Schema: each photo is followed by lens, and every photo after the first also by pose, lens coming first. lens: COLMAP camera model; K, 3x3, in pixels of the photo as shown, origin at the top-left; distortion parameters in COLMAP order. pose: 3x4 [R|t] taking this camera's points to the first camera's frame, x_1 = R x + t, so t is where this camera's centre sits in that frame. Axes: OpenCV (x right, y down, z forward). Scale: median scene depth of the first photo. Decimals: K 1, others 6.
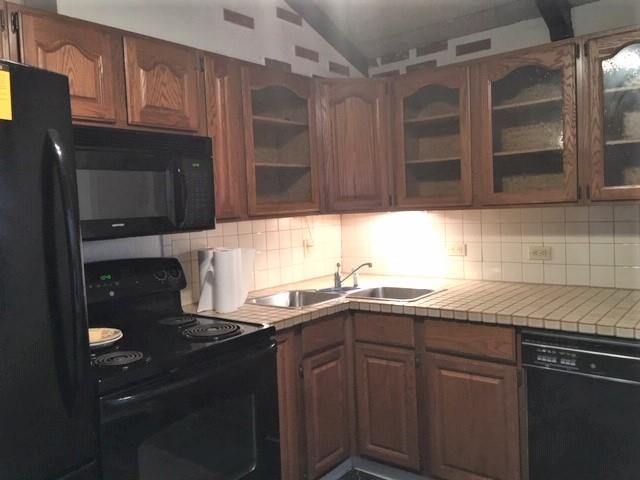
lens RADIAL K [[535.2, 0, 320.0], [0, 535.2, 240.0], [0, 0, 1]] dist [0.113731, -0.146026]
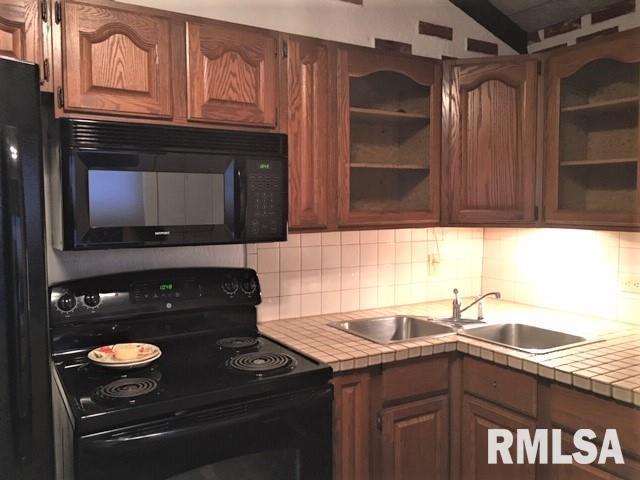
lens RADIAL K [[535.2, 0, 320.0], [0, 535.2, 240.0], [0, 0, 1]] dist [0.113731, -0.146026]
pose [[0.933314, 0.061577, -0.353743, 0.142639], [-0.059617, 0.998086, 0.016445, -0.035148], [0.354079, 0.005741, 0.935198, 0.194540]]
